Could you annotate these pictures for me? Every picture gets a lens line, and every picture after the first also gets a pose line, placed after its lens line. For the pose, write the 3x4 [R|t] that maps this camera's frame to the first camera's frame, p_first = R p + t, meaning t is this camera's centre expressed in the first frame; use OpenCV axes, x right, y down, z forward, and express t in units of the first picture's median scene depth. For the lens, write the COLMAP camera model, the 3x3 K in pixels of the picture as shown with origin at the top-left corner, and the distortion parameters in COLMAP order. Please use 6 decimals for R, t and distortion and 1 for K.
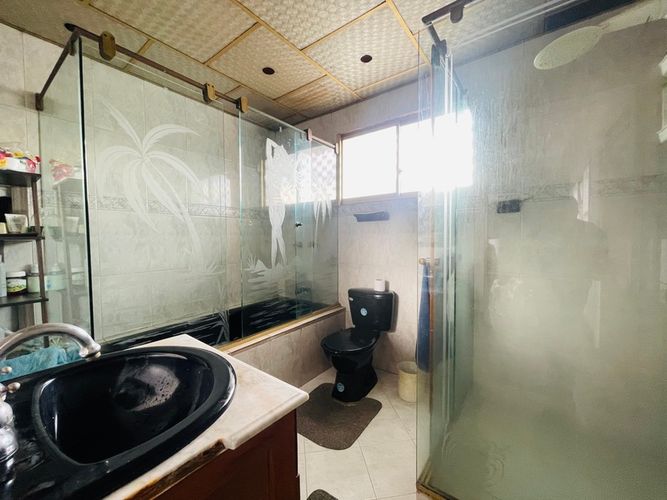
lens RADIAL K [[270.7, 0, 332.4], [0, 270.7, 247.4], [0, 0, 1]] dist [0.000848, -0.000219]
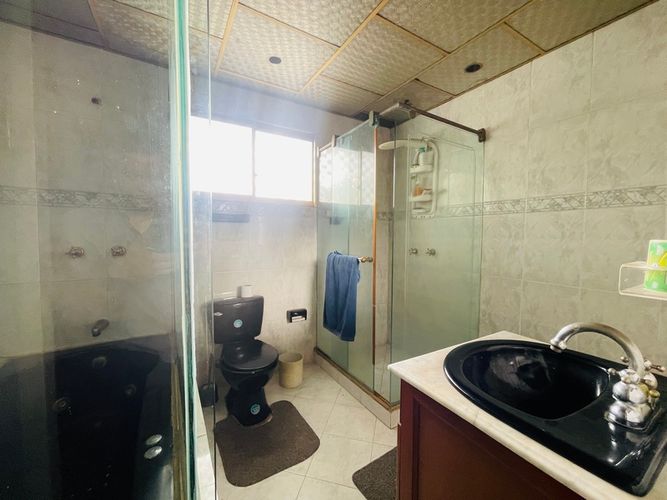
lens RADIAL K [[265.9, 0, 319.2], [0, 265.9, 254.1], [0, 0, 1]] dist [-0.000269, -0.000070]
pose [[0.409697, -0.047435, 0.910988, -0.576485], [0.035902, 0.998712, 0.035857, -0.014812], [-0.911515, 0.018016, 0.410872, 0.388430]]
